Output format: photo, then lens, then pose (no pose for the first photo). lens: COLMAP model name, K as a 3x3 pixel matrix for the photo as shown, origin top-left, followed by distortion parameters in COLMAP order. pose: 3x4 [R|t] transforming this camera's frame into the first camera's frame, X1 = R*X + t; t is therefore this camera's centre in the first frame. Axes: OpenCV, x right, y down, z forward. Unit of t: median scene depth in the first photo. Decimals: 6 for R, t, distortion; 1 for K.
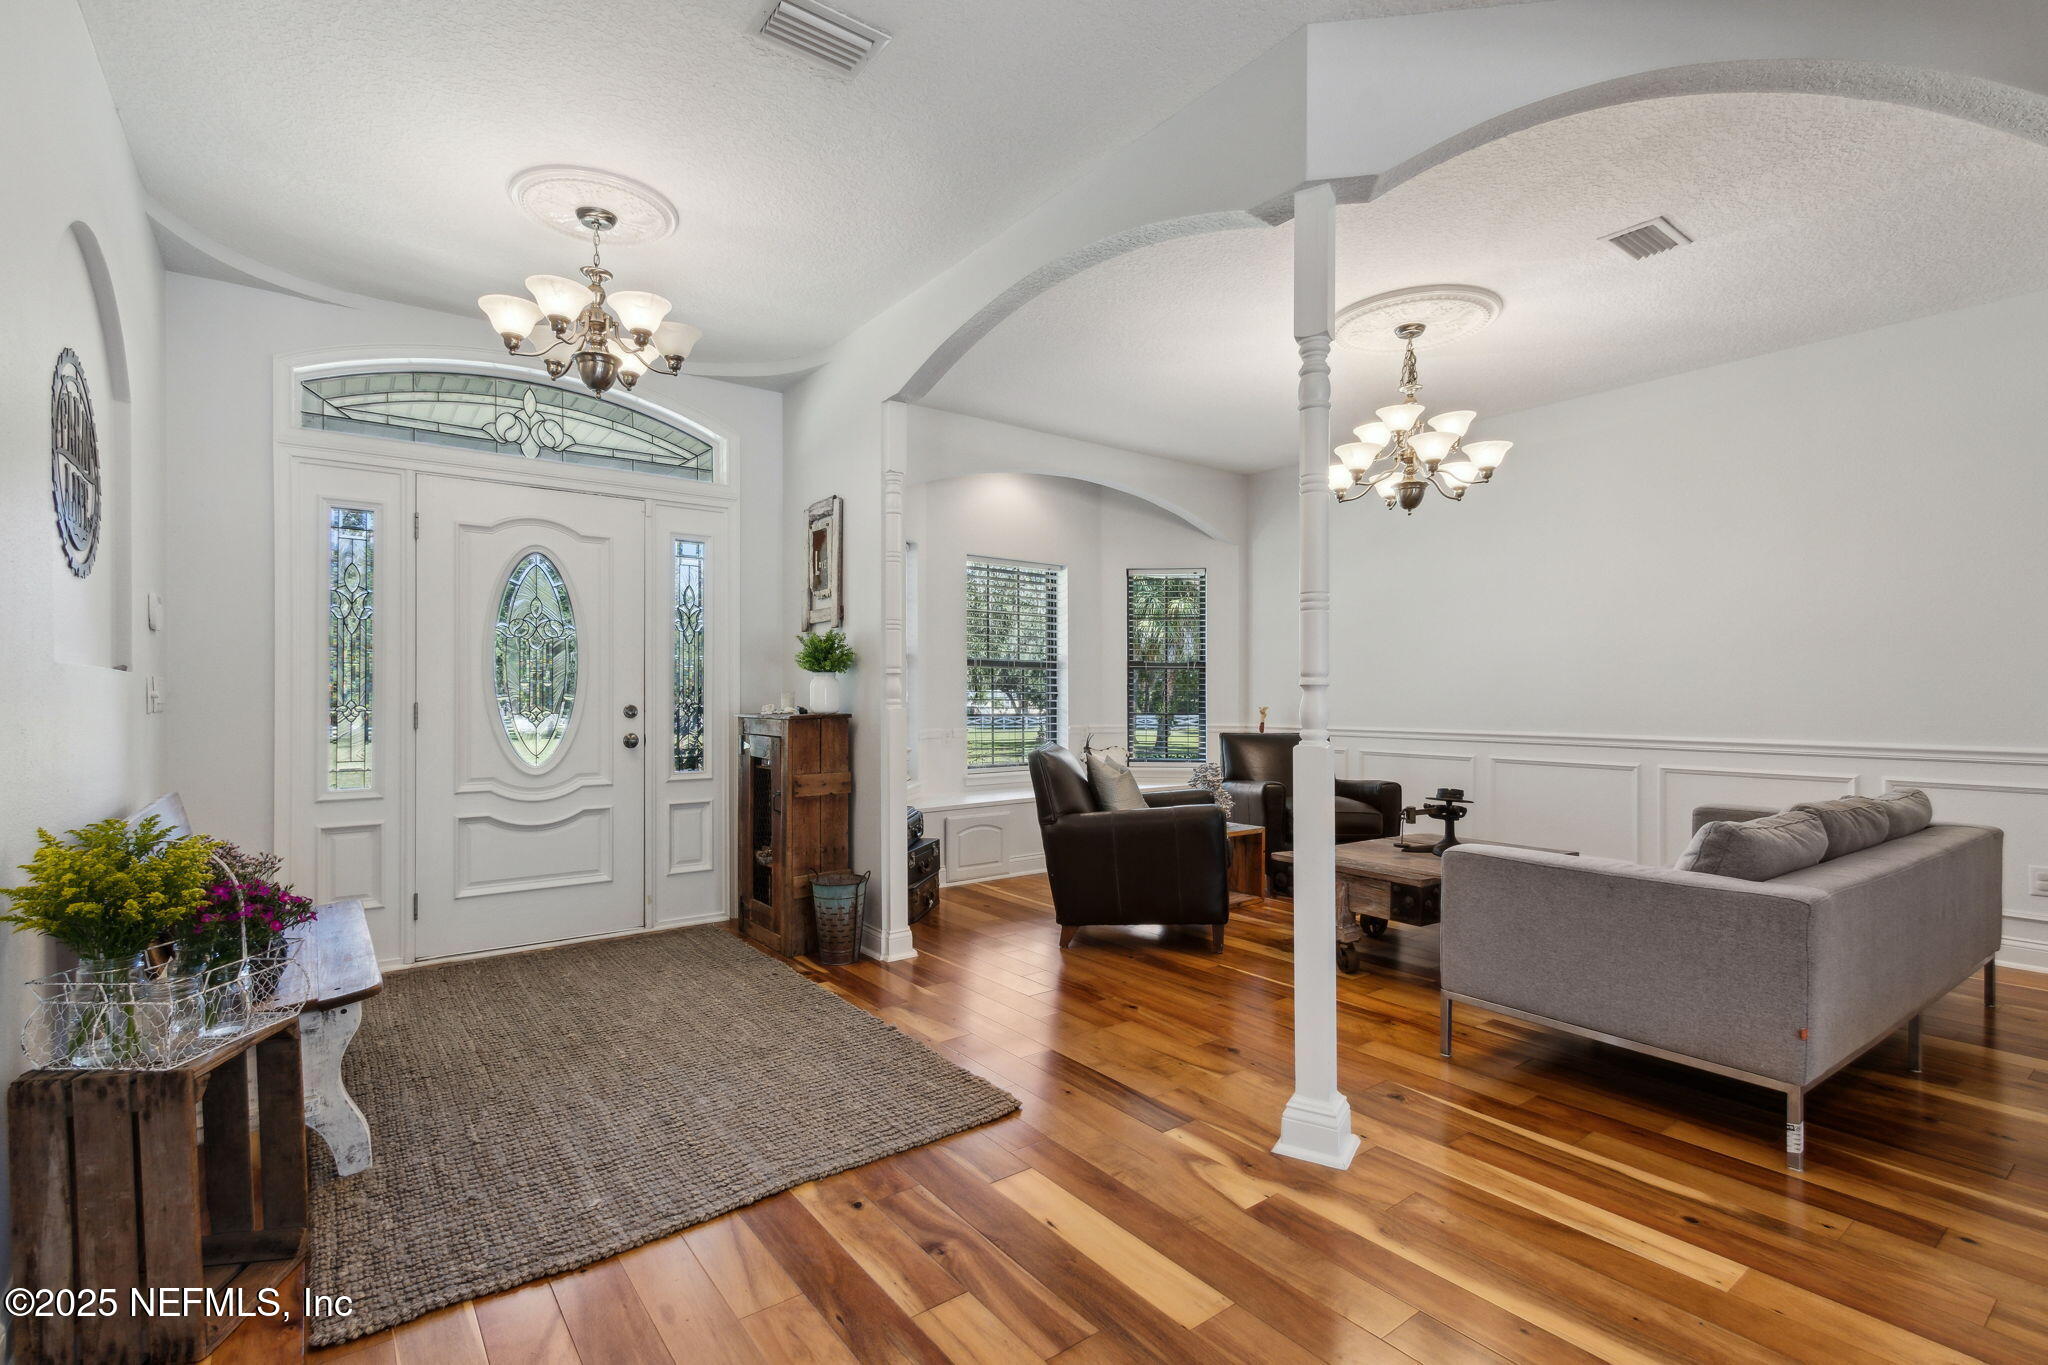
lens RADIAL K [[951.4, 0, 1021.4], [0, 951.4, 696.6], [0, 0, 1]] dist [0.014262, -0.000160]
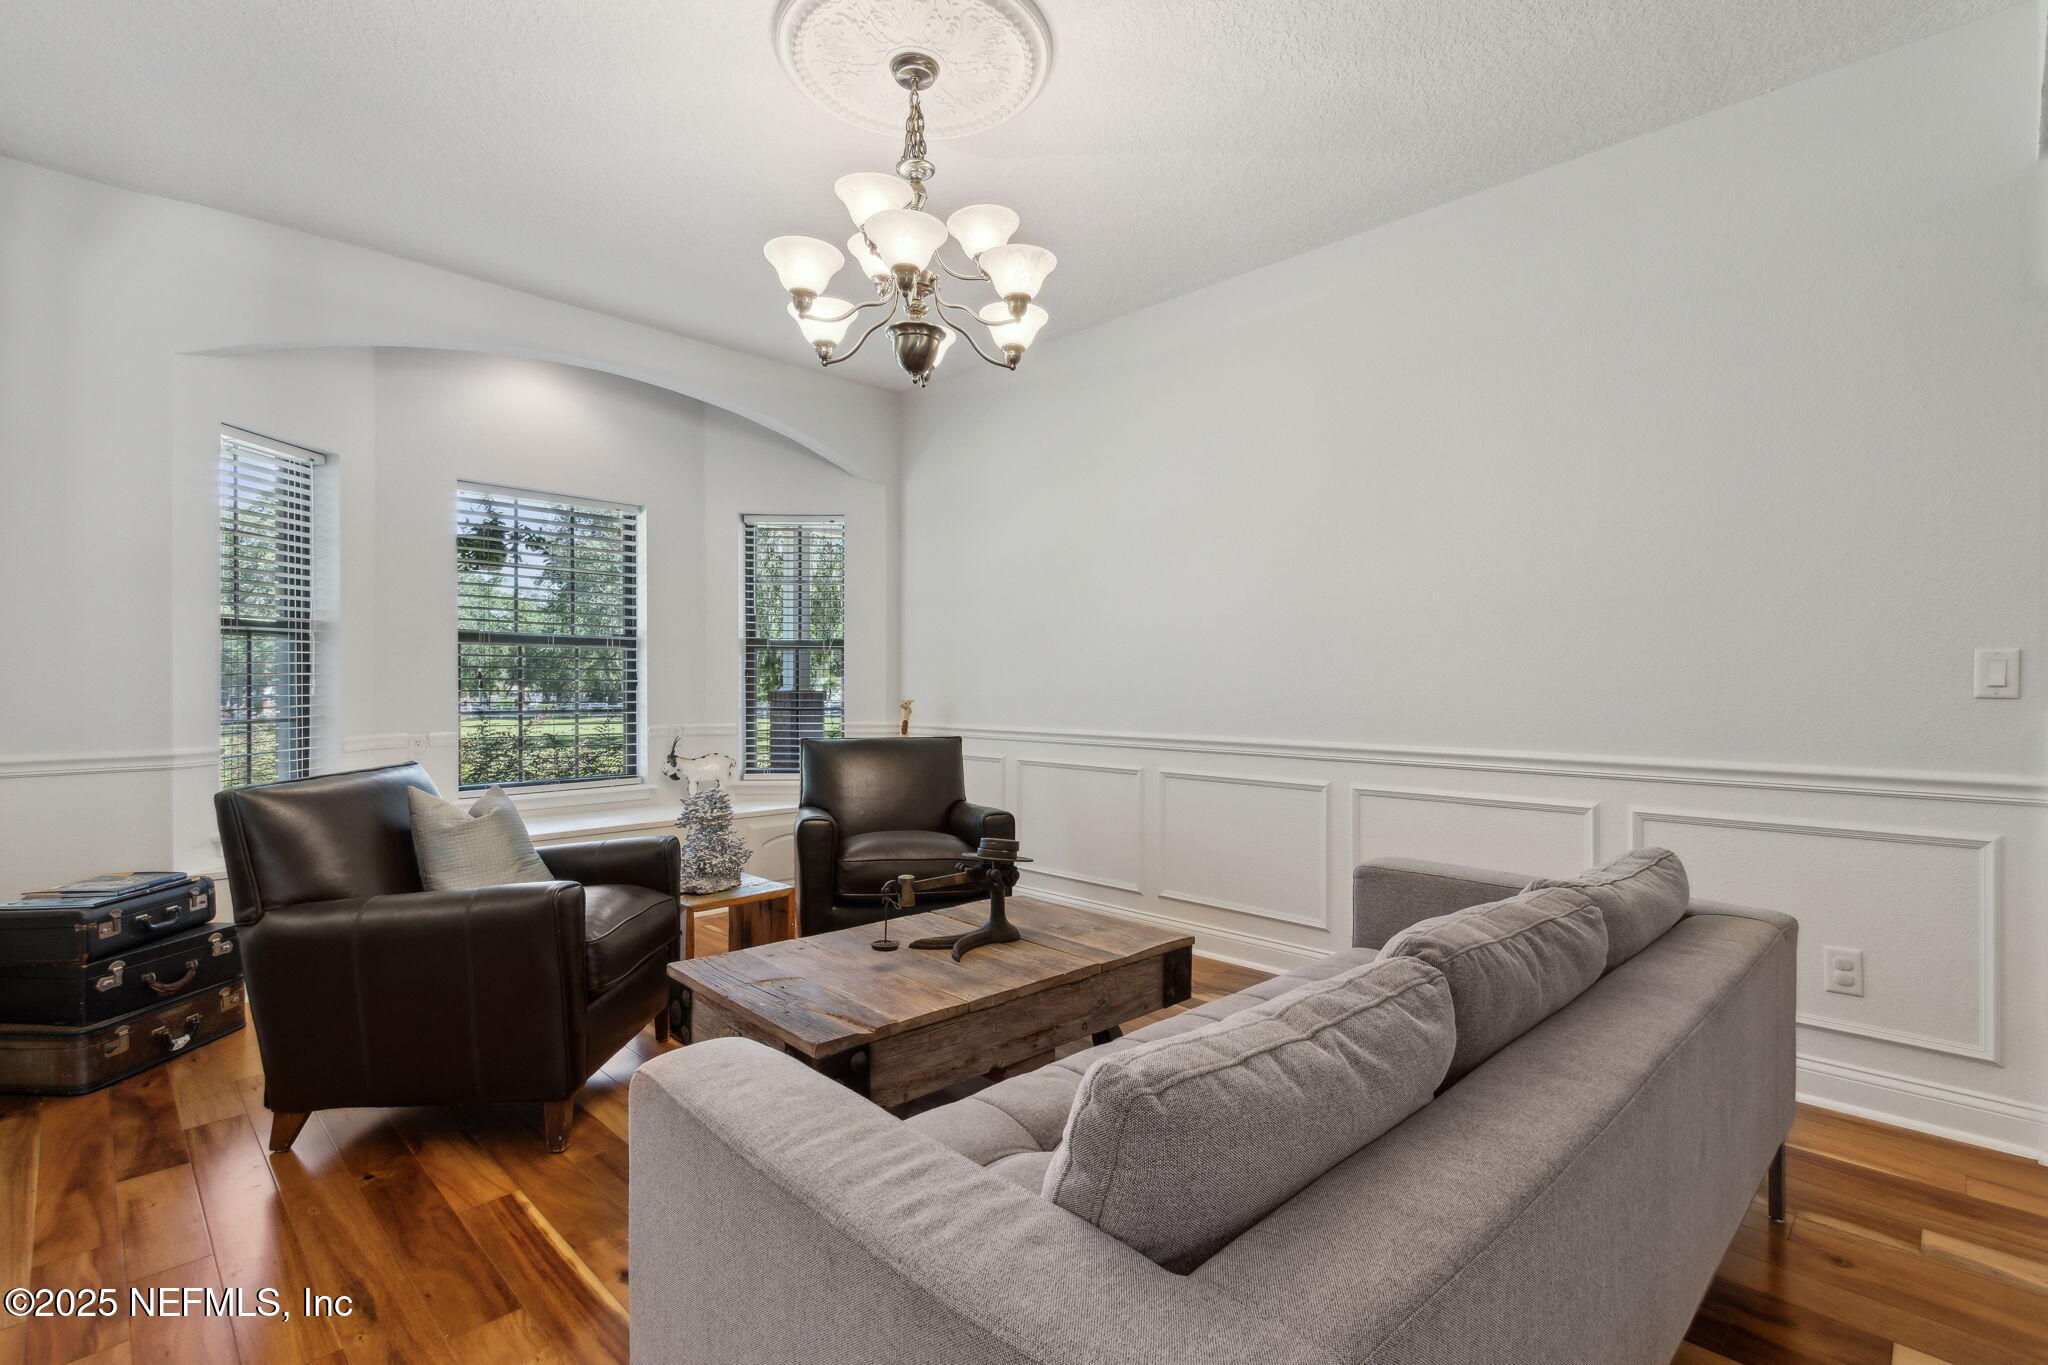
lens RADIAL K [[951.4, 0, 1022.6], [0, 951.4, 683.2], [0, 0, 1]] dist [0.014262, -0.000160]
pose [[0.990661, -0.000343, 0.136347, 0.286575], [0.000475, 0.999999, -0.000941, -0.001931], [-0.136346, 0.000997, 0.990661, 0.294655]]
